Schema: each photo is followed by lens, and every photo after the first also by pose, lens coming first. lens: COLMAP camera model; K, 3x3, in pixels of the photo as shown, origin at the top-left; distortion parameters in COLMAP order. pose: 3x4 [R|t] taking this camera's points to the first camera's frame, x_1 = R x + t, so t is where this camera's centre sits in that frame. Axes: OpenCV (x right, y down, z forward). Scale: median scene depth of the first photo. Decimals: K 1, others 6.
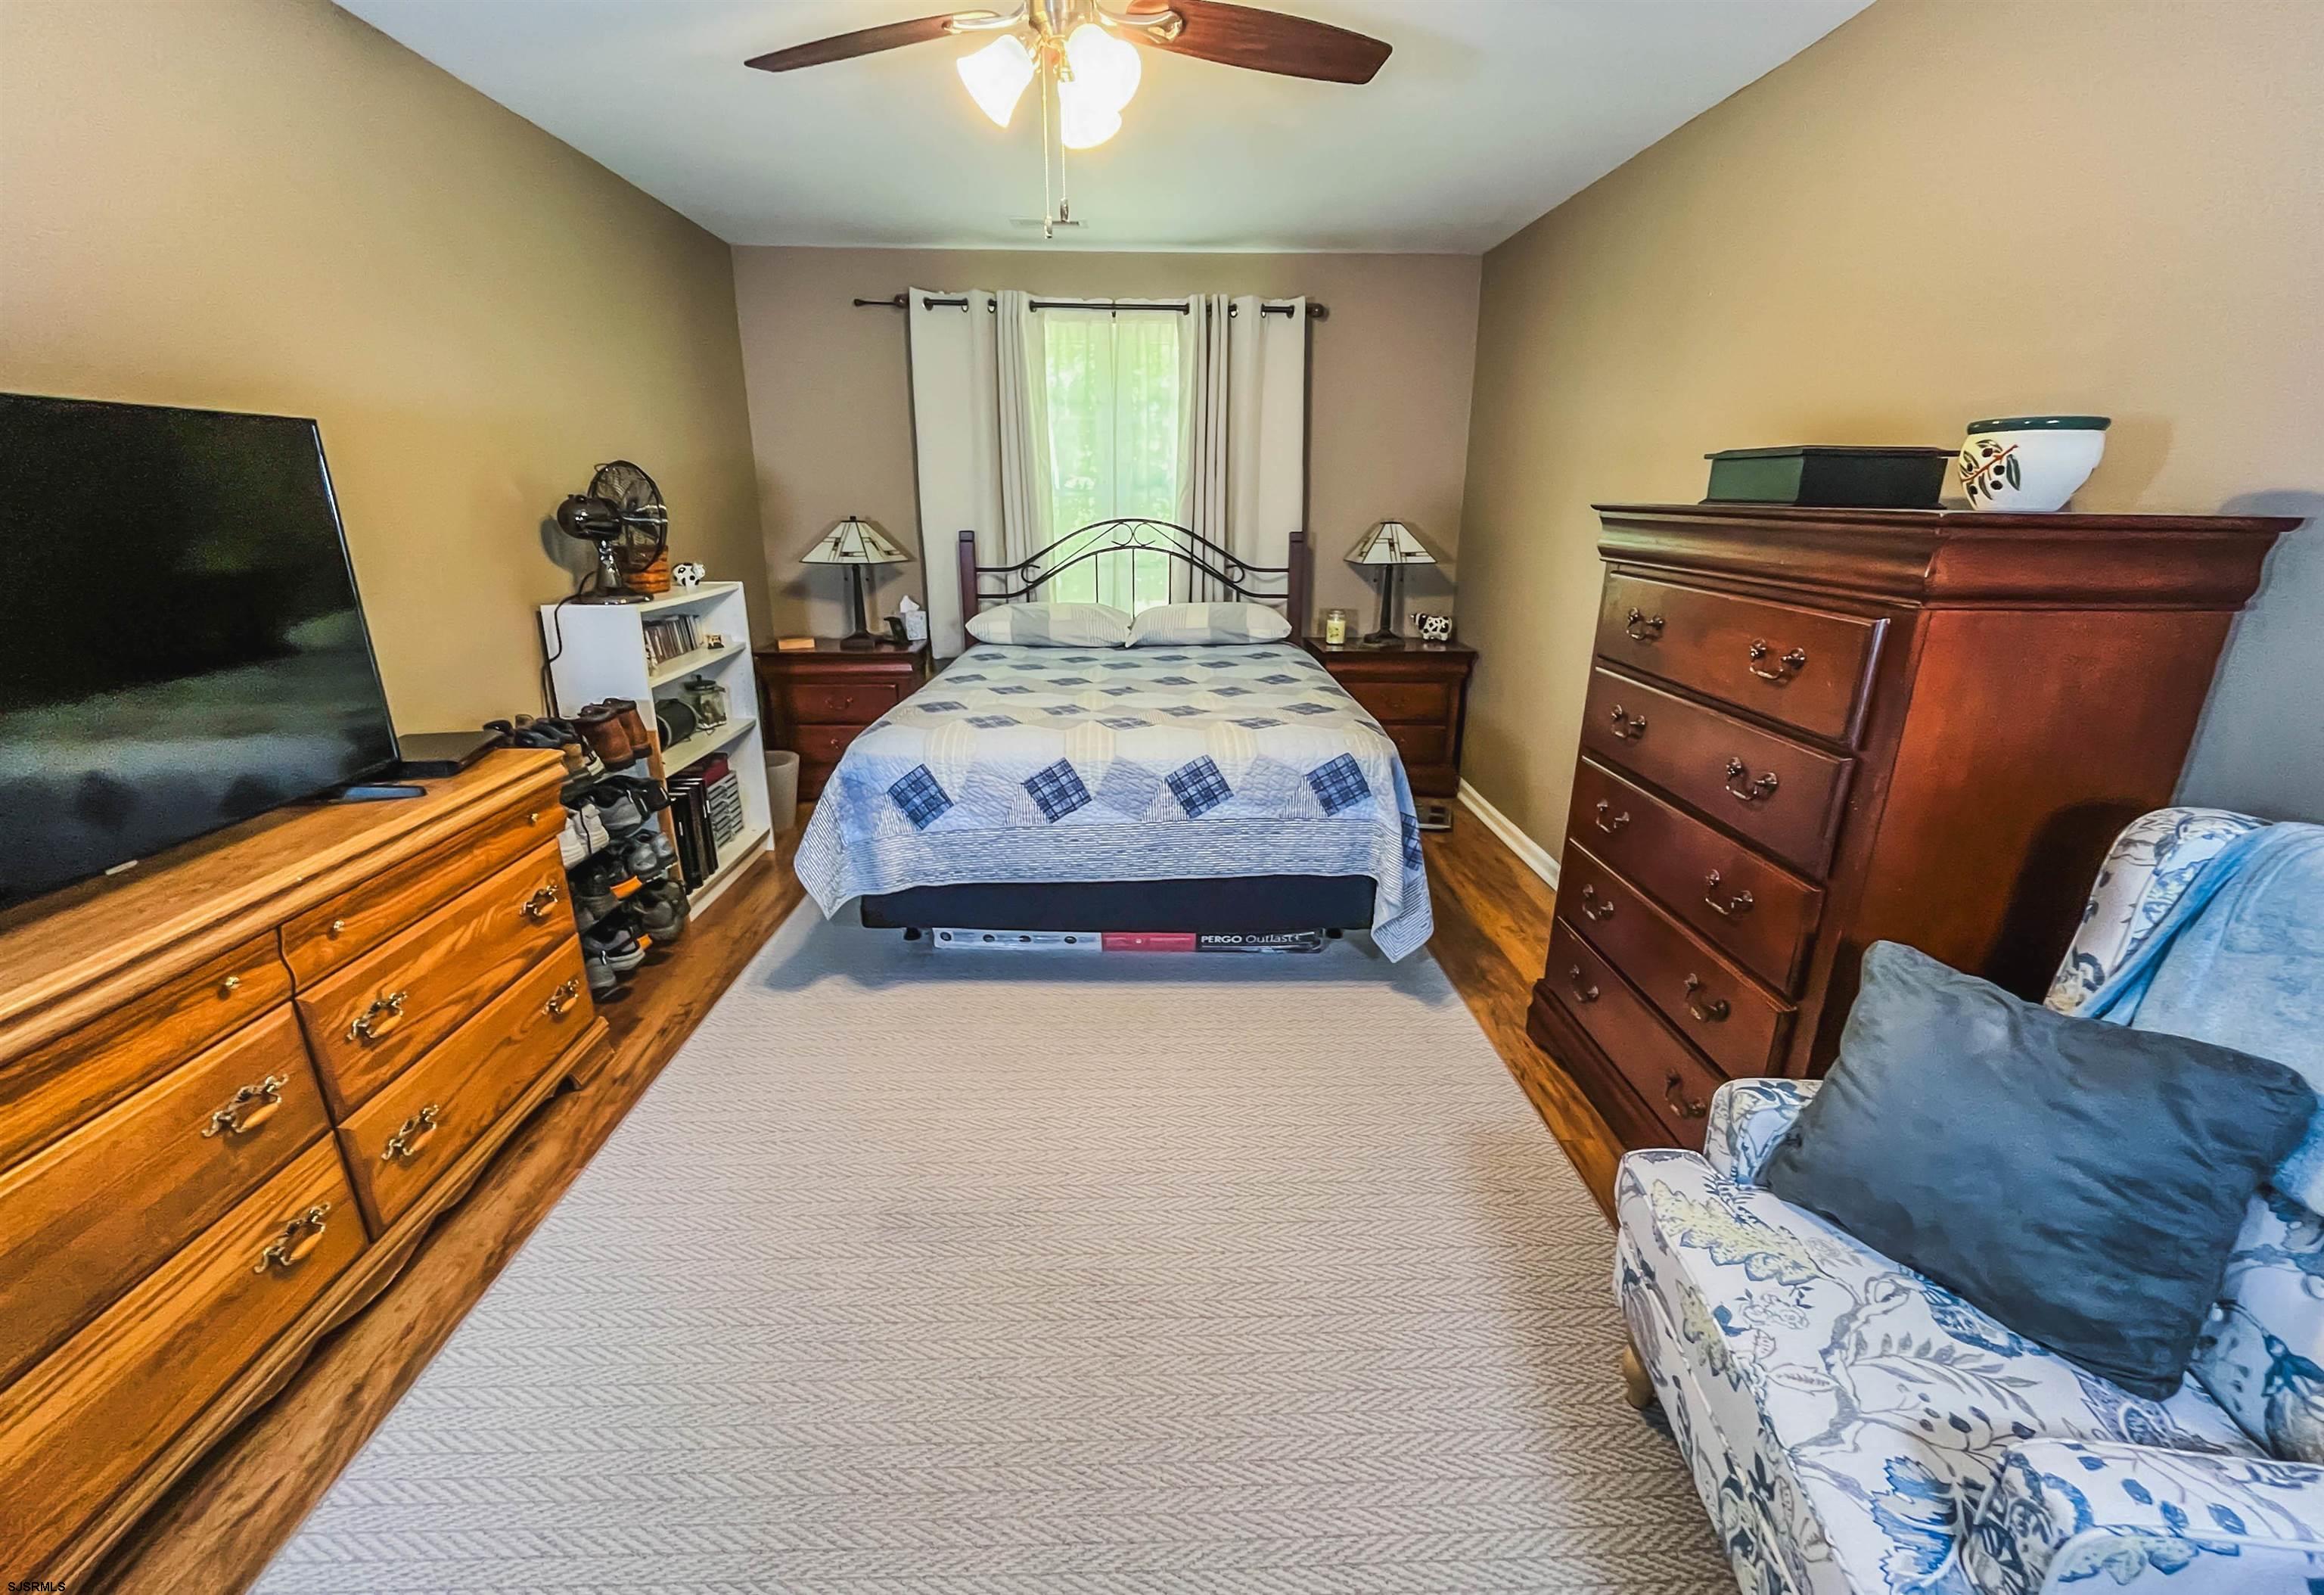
lens RADIAL K [[946.9, 0, 1162.0], [0, 946.9, 797.5], [0, 0, 1]] dist [-0.000508, -0.000035]
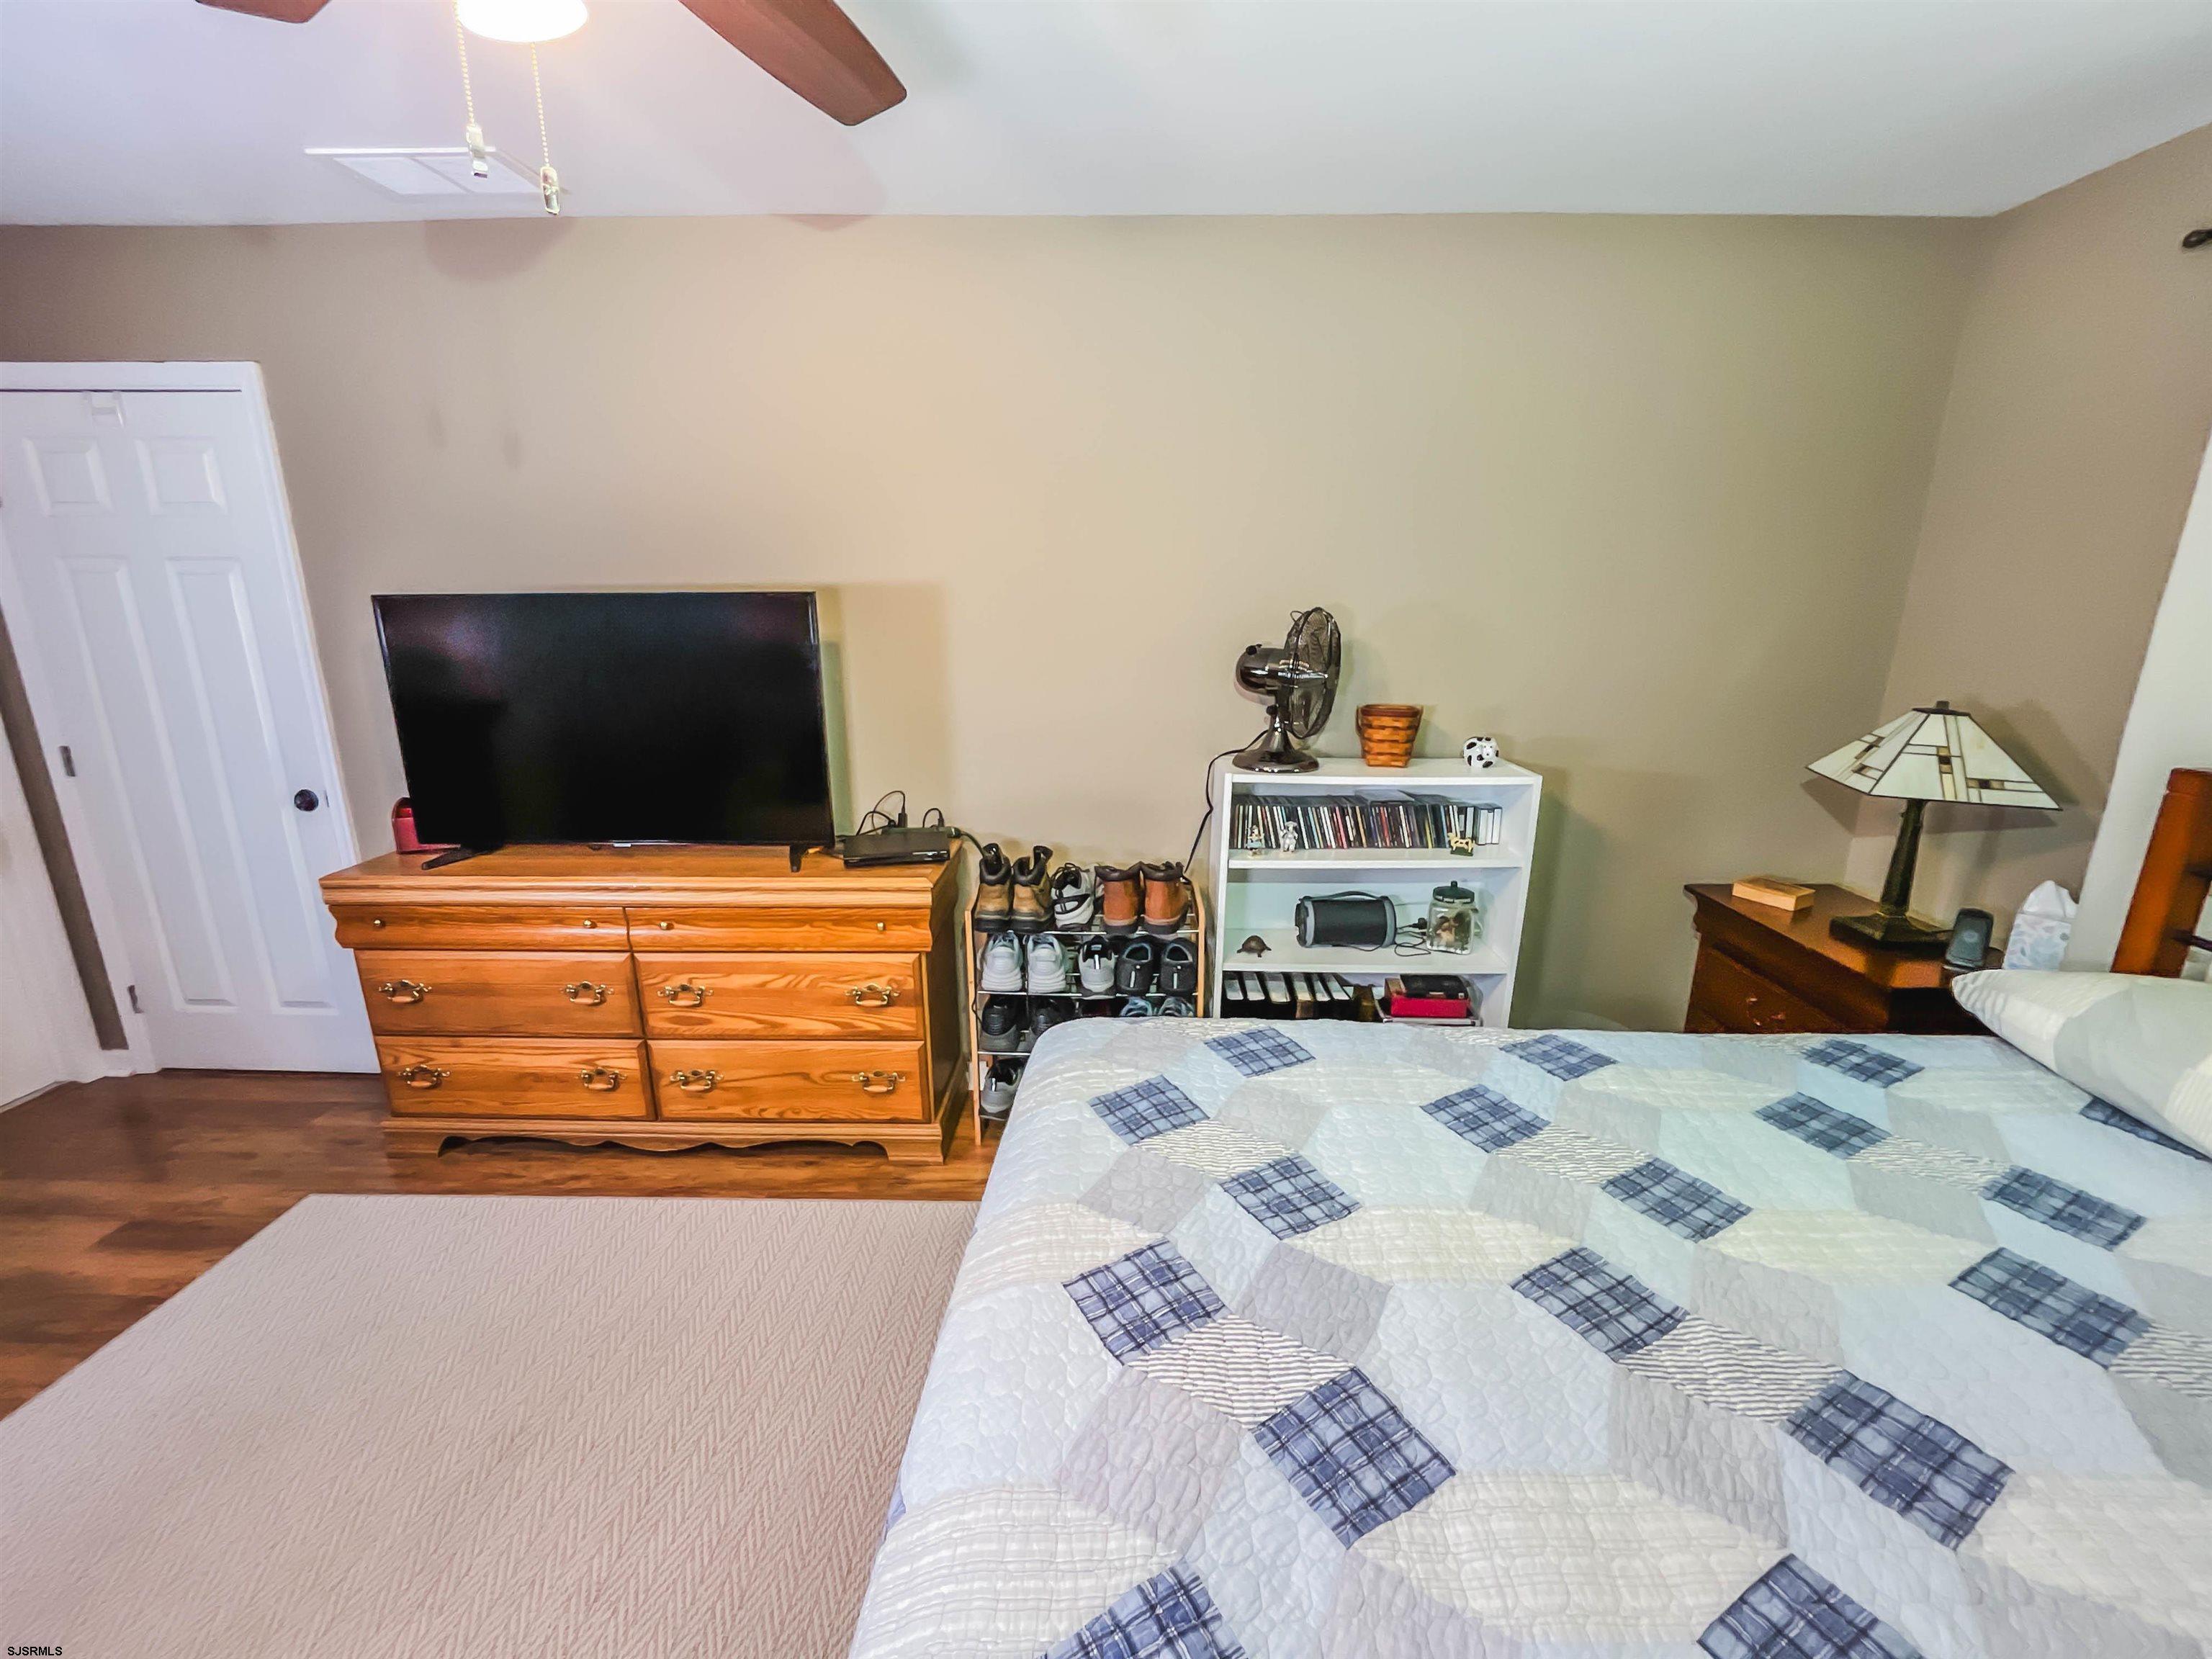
lens RADIAL K [[915.0, 0, 1111.0], [0, 915.0, 831.9], [0, 0, 1]] dist [-0.018955, 0.006065]
pose [[-0.042747, 0.252520, -0.966647, 0.398333], [-0.309332, 0.916644, 0.253137, -0.502842], [0.949993, 0.309835, 0.038928, 1.341010]]
